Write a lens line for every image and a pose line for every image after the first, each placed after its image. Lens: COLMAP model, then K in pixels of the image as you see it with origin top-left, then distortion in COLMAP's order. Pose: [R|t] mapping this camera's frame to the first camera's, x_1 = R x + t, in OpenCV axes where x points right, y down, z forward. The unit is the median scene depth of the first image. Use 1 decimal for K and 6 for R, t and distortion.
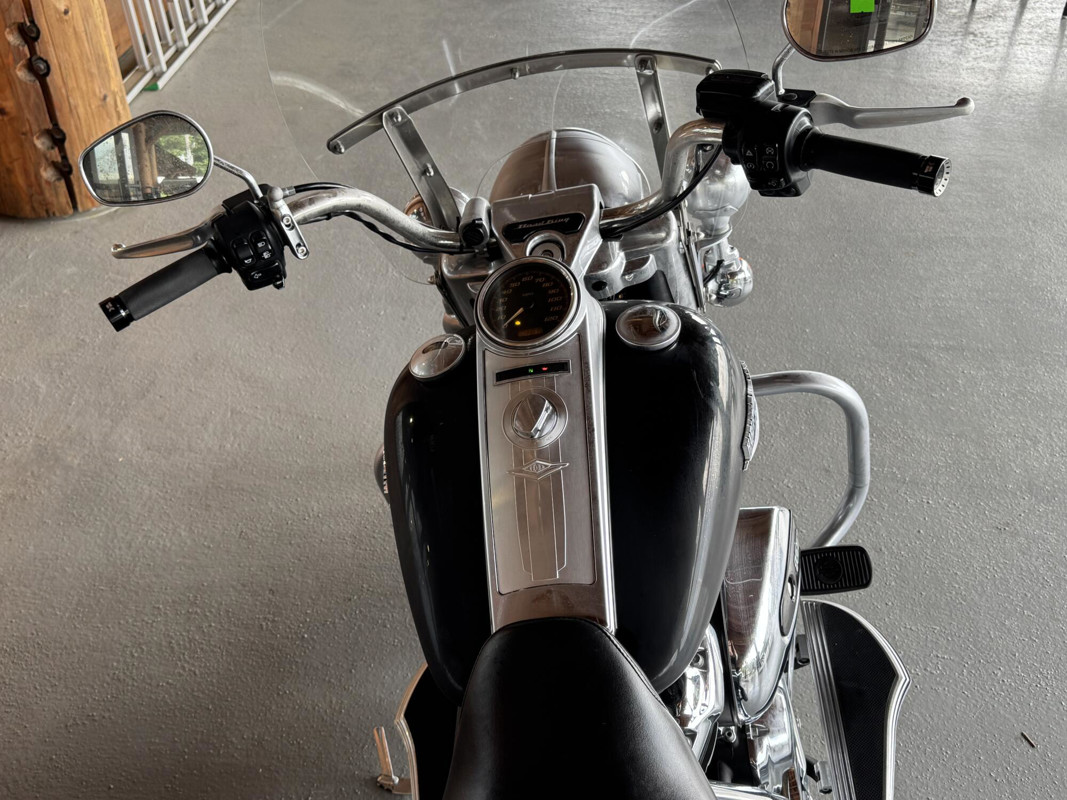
lens RADIAL K [[1076.1, 0, 533.5], [0, 1076.1, 400.0], [0, 0, 1]] dist [0.152671, -0.334768]
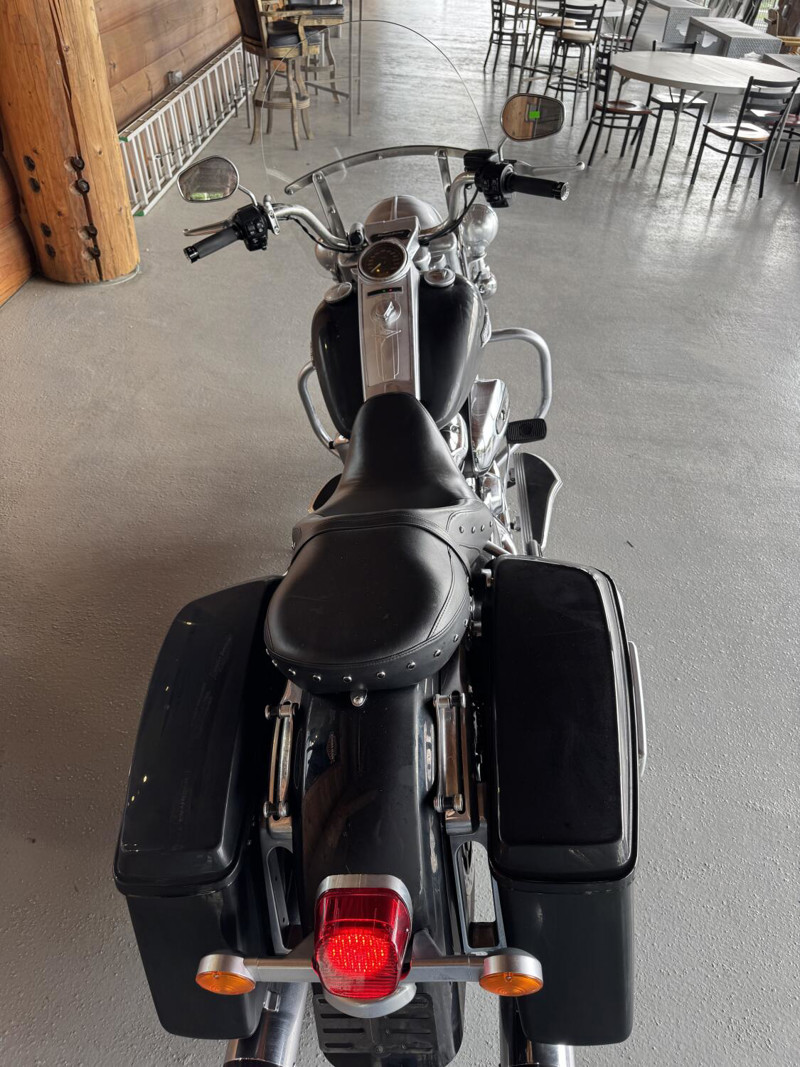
lens RADIAL K [[750.6, 0, 406.7], [0, 750.6, 532.0], [0, 0, 1]] dist [0.068678, -0.128511]
pose [[0.998566, 0.024387, 0.047660, -0.013728], [-0.027413, 0.997580, 0.063893, 0.281637], [-0.045986, -0.065108, 0.996818, -0.420626]]
